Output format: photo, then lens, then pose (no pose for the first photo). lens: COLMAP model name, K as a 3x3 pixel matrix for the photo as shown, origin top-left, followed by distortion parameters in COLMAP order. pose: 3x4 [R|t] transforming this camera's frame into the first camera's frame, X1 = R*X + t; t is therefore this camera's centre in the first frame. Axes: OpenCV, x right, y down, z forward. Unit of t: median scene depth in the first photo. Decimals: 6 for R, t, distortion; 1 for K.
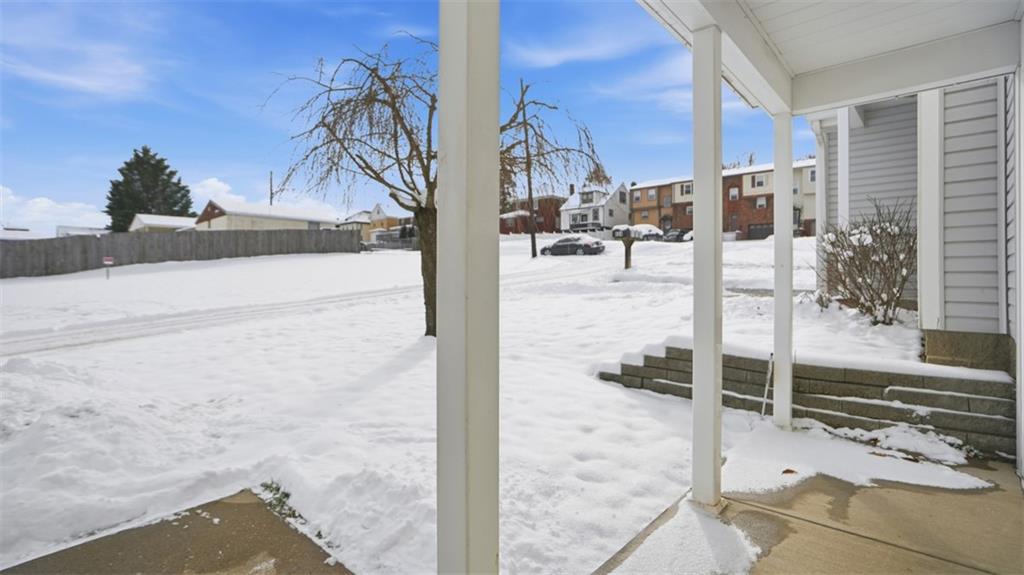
lens RADIAL K [[479.3, 0, 510.9], [0, 479.3, 279.7], [0, 0, 1]] dist [-0.036553, 0.009340]
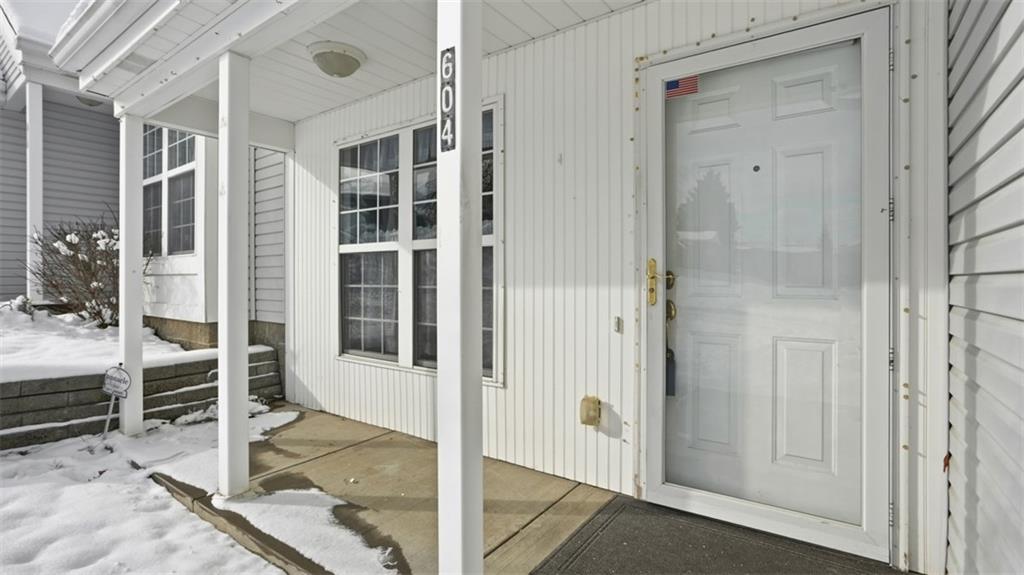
lens RADIAL K [[479.3, 0, 508.3], [0, 479.3, 277.8], [0, 0, 1]] dist [-0.036553, 0.009340]
pose [[-0.088344, -0.009308, 0.996047, -0.587609], [0.013186, 0.999858, 0.010513, -0.022239], [-0.996003, 0.014063, -0.088208, 0.386442]]
